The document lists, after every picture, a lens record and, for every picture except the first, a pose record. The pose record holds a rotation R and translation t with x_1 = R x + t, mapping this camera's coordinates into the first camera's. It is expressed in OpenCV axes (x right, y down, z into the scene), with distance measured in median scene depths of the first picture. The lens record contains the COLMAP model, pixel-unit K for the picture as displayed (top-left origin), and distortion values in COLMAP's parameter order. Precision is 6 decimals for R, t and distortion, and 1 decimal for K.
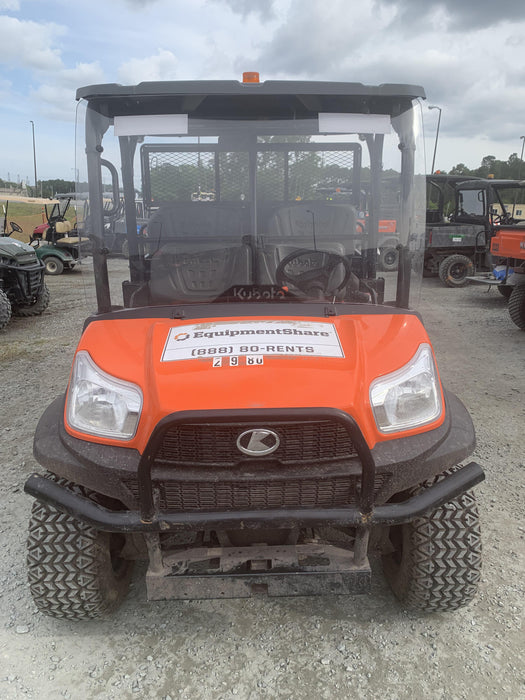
lens RADIAL K [[529.8, 0, 275.4], [0, 529.8, 347.0], [0, 0, 1]] dist [0.109071, 0.000305]
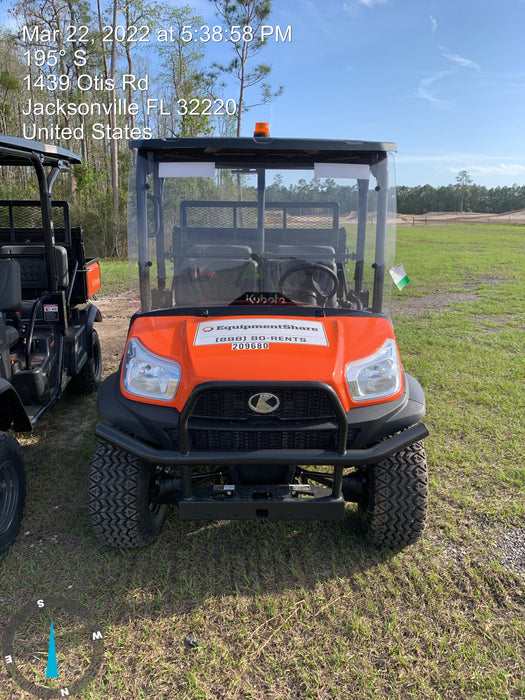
lens RADIAL K [[531.5, 0, 262.5], [0, 531.5, 350.0], [0, 0, 1]] dist [-0.037603, -0.001241]
pose [[0.999442, 0.021924, -0.025186, -0.003633], [-0.022464, 0.999520, -0.021354, 0.062443], [0.024706, 0.021908, 0.999455, -0.353382]]
